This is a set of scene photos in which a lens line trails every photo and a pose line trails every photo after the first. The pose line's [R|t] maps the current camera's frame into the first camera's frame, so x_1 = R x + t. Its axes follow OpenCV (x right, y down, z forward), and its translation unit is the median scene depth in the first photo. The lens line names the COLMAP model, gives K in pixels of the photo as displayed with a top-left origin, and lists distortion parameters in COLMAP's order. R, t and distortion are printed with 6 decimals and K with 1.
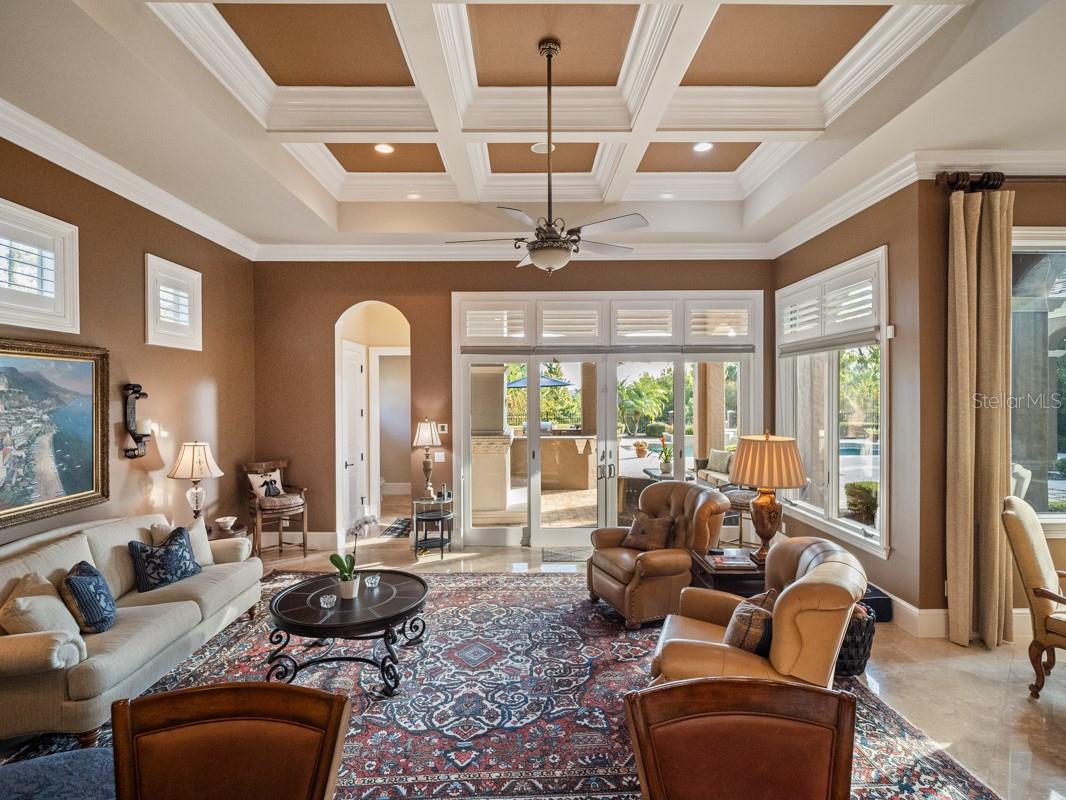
lens RADIAL K [[548.4, 0, 533.0], [0, 548.4, 400.0], [0, 0, 1]] dist [0.000146, -0.000503]
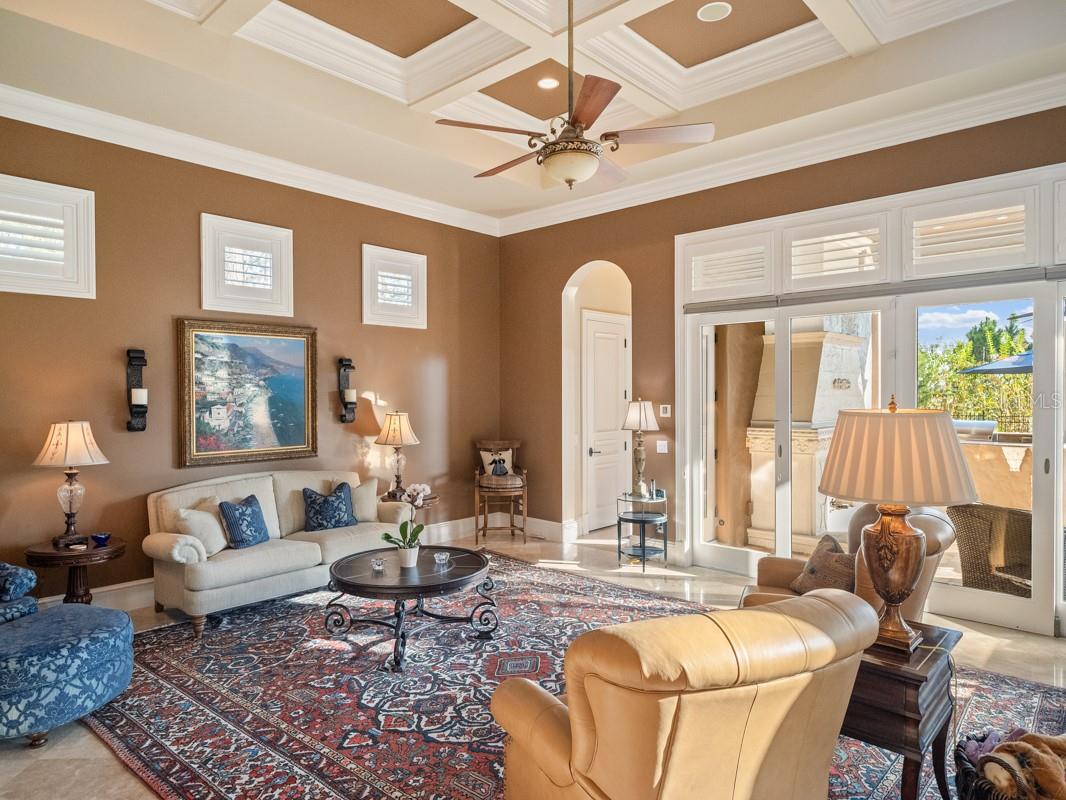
lens RADIAL K [[669.1, 0, 533.0], [0, 669.1, 400.0], [0, 0, 1]] dist [0.001913, 0.001749]
pose [[0.727178, 0.007779, -0.686405, 0.575157], [-0.006736, 0.999969, 0.004197, 0.054209], [0.686416, 0.001571, 0.727207, 0.266624]]
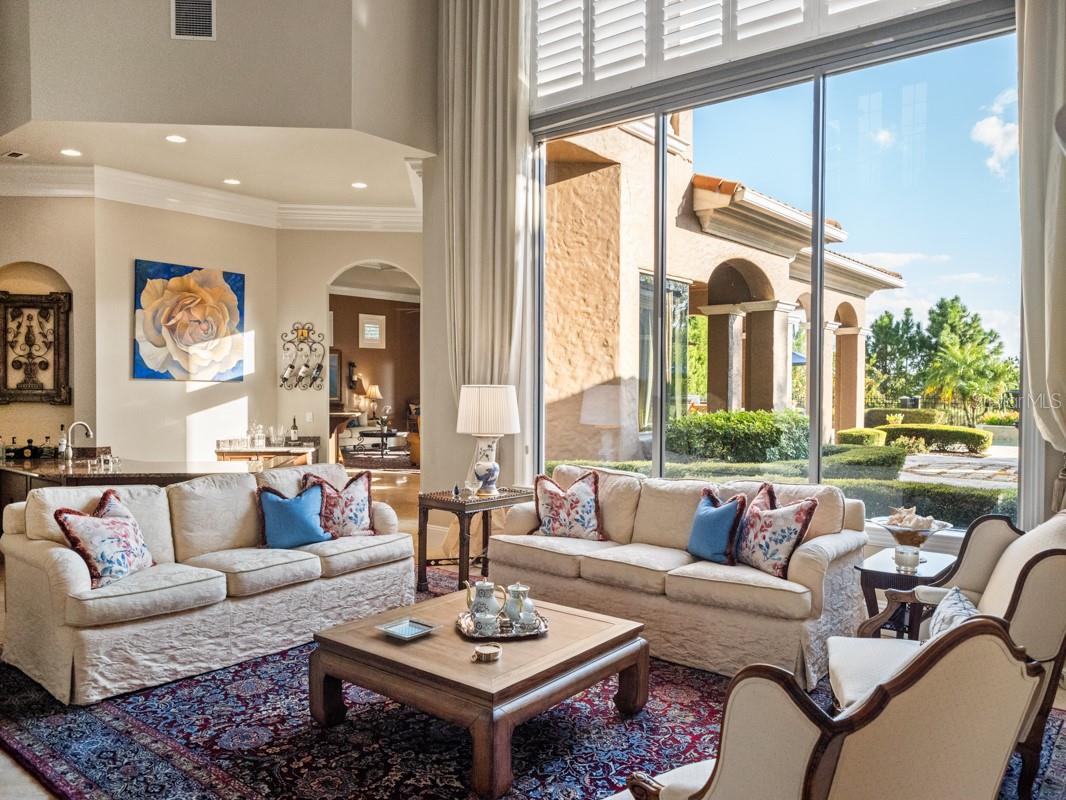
lens RADIAL K [[786.6, 0, 533.0], [0, 786.6, 400.0], [0, 0, 1]] dist [-0.000641, -0.000147]
pose [[0.770768, 0.023823, -0.636671, 2.730572], [-0.013778, 0.999690, 0.020726, 0.071388], [0.636967, -0.007203, 0.770857, -1.614213]]
